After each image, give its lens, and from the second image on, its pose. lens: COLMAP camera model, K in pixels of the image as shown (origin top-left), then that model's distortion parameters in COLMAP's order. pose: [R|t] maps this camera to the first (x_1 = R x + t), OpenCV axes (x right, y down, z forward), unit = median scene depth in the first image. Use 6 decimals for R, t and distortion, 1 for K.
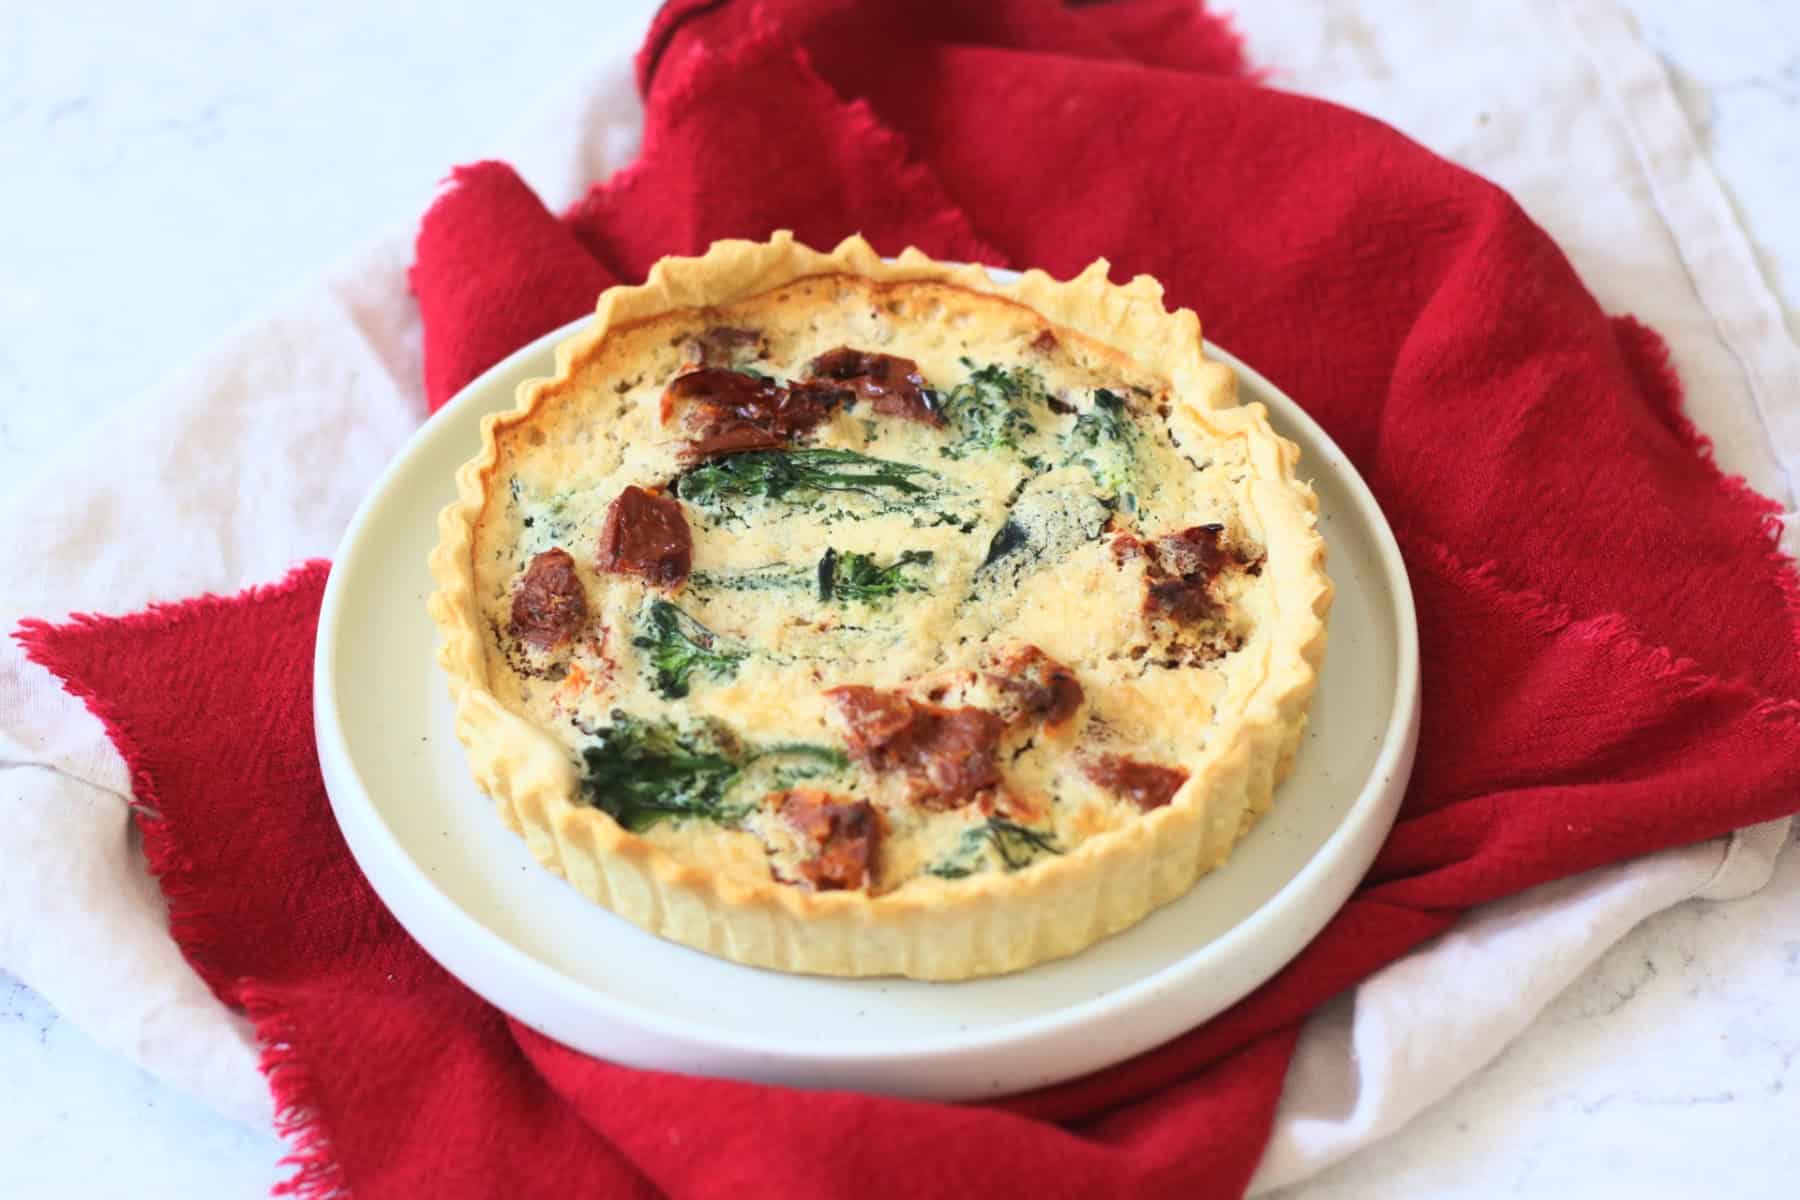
lens RADIAL K [[4917.2, 0, 900.0], [0, 4917.2, 600.0], [0, 0, 1]] dist [-0.157646, -0.290812]
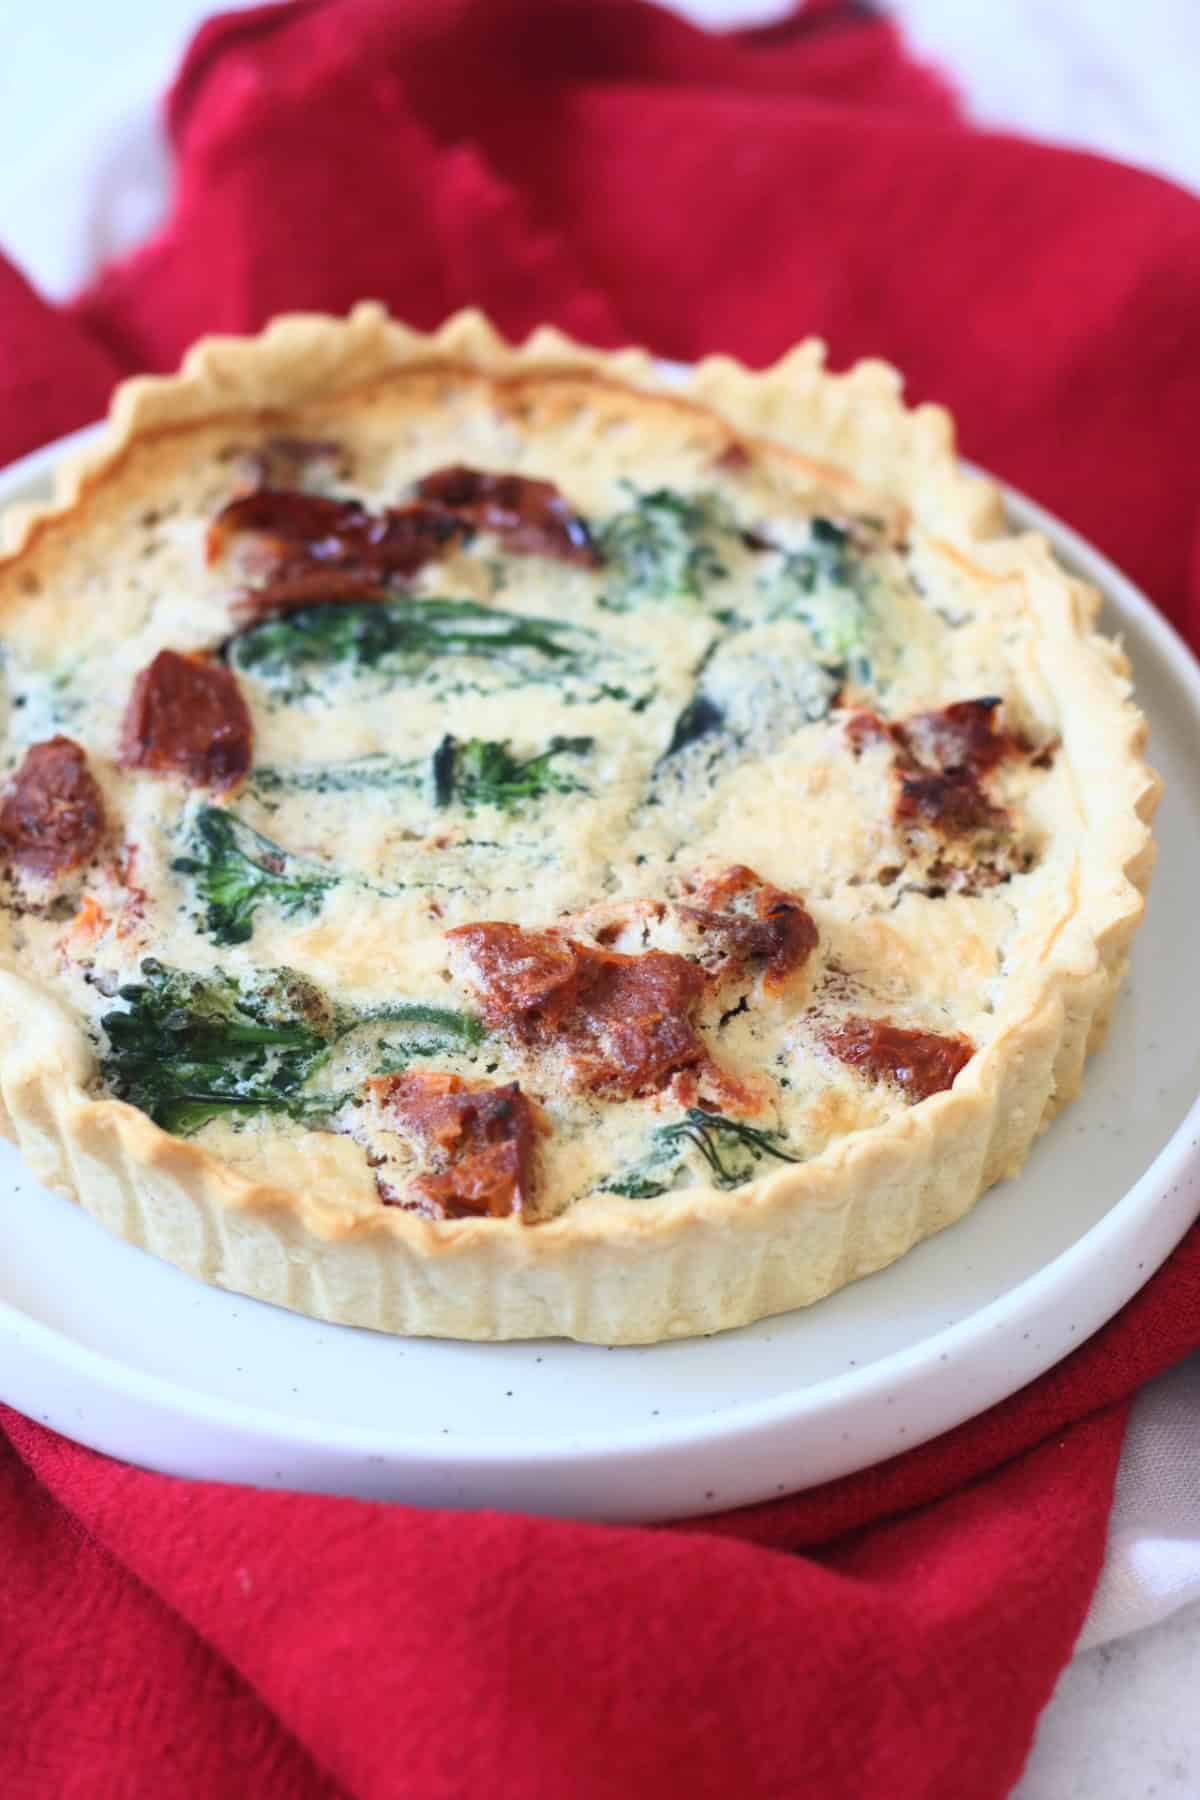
lens RADIAL K [[4917.2, 0, 663.9], [0, 4917.2, 835.3], [0, 0, 1]] dist [-0.157646, -0.290812]
pose [[0.998187, -0.005522, 0.059940, -0.026112], [0.006672, 0.999797, -0.018993, 0.018095], [-0.059823, 0.019358, 0.998021, 0.296536]]
